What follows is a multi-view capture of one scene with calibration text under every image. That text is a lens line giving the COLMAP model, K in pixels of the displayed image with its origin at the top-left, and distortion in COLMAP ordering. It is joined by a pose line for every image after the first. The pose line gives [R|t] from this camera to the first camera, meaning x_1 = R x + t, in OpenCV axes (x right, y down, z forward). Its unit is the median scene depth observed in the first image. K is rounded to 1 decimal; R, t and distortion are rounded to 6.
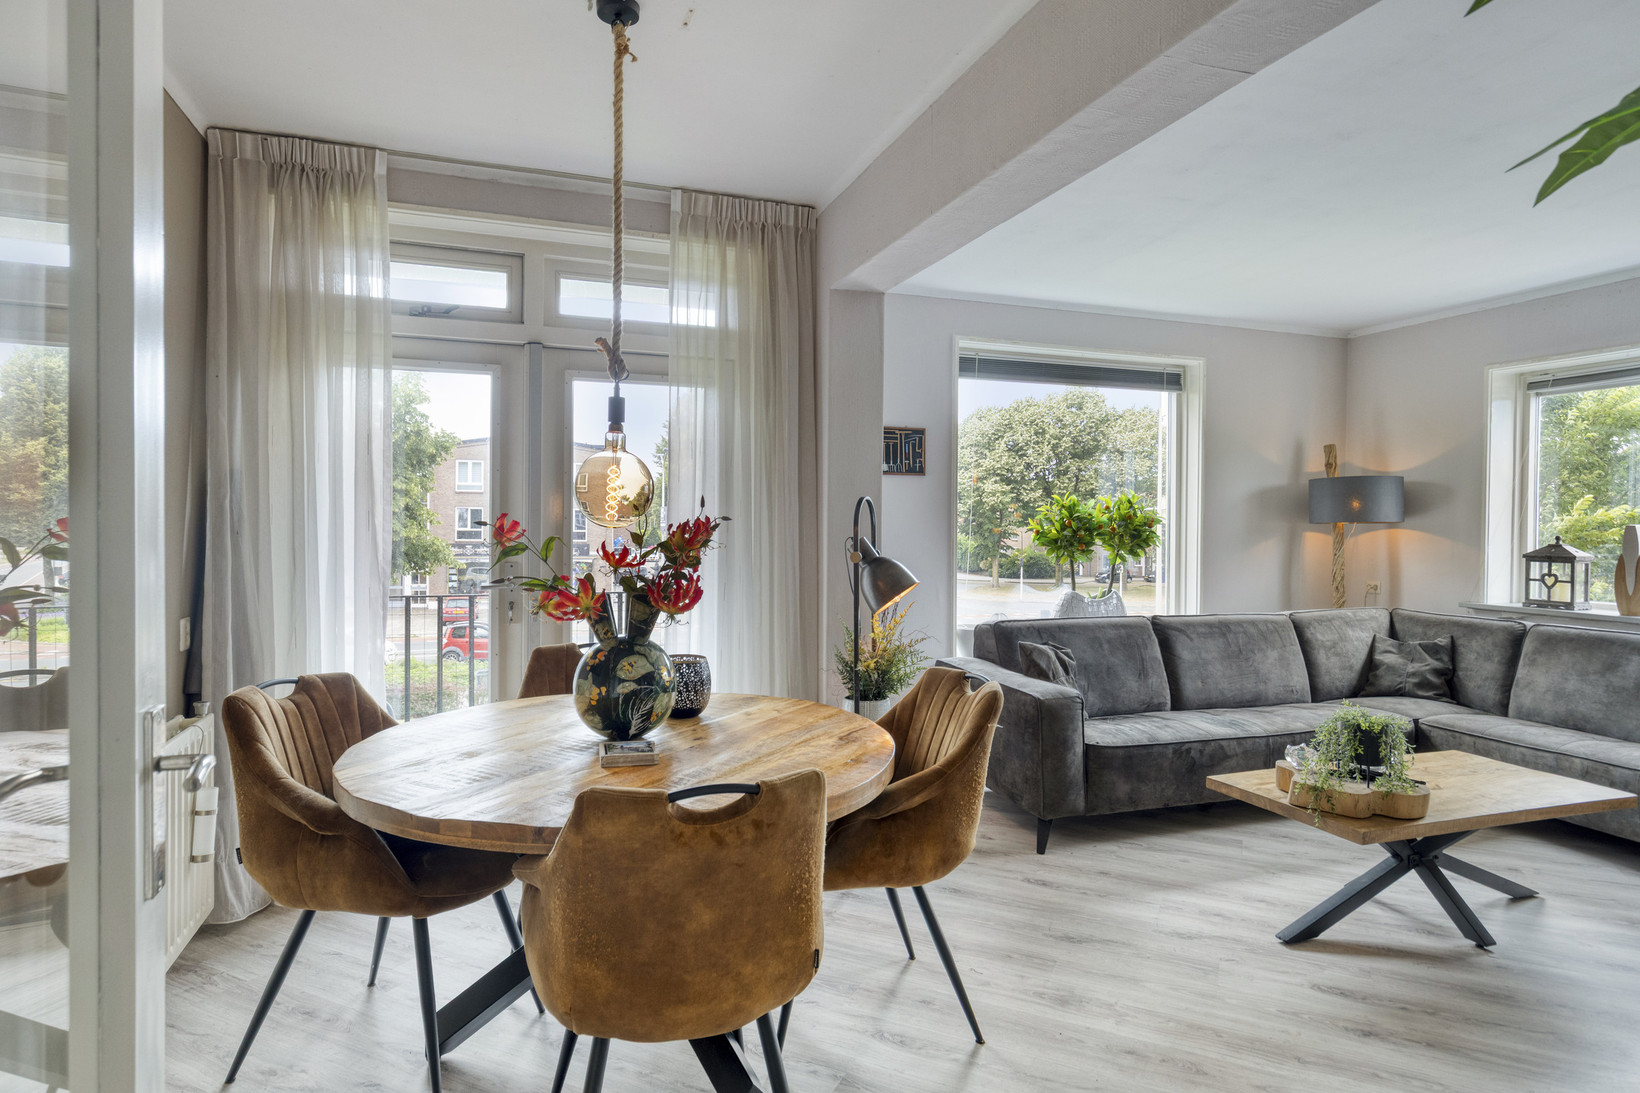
lens RADIAL K [[914.6, 0, 820.0], [0, 914.6, 546.5], [0, 0, 1]] dist [0.002696, 0.000041]
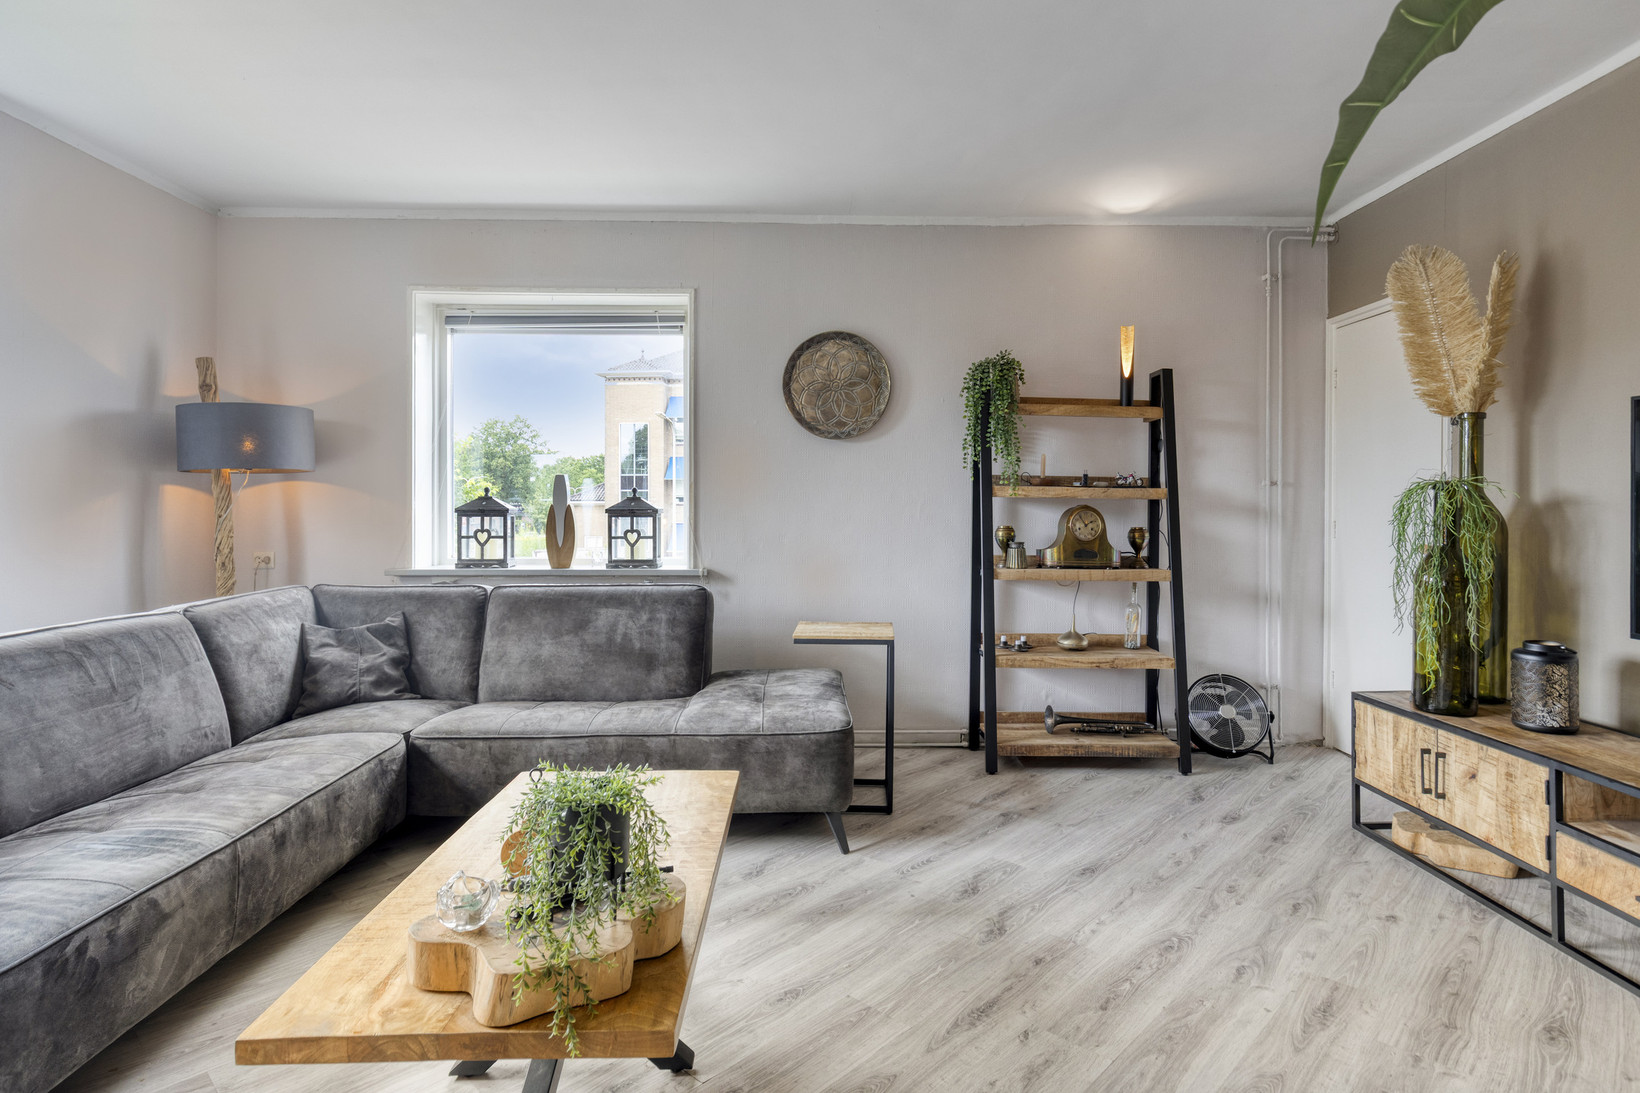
lens RADIAL K [[867.5, 0, 830.7], [0, 867.5, 506.1], [0, 0, 1]] dist [-0.004111, 0.001646]
pose [[0.310374, -0.009622, 0.950566, 0.094259], [0.030324, 0.999540, 0.000216, 0.016954], [-0.950131, 0.028758, 0.310523, 0.406195]]
